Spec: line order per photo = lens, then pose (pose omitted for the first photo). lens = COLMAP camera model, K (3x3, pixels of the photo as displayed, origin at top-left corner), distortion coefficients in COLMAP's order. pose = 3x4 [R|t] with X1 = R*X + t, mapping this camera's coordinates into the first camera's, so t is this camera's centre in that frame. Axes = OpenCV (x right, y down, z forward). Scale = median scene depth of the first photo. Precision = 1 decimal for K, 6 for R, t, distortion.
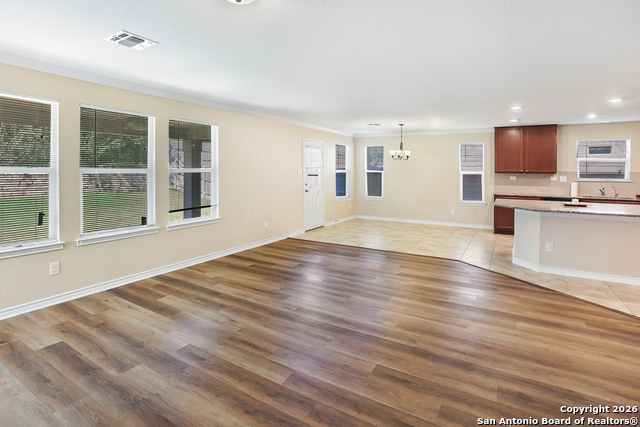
lens RADIAL K [[317.5, 0, 320.0], [0, 317.5, 178.4], [0, 0, 1]] dist [-0.041634, 0.010247]
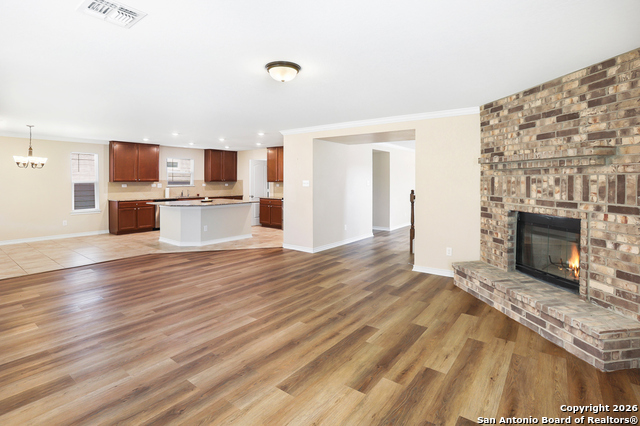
lens RADIAL K [[317.5, 0, 319.8], [0, 317.5, 182.5], [0, 0, 1]] dist [-0.041634, 0.010247]
pose [[0.119273, -0.013106, 0.992775, -1.084017], [0.023723, 0.999665, 0.010347, -0.019777], [-0.992578, 0.022317, 0.119544, 0.324887]]
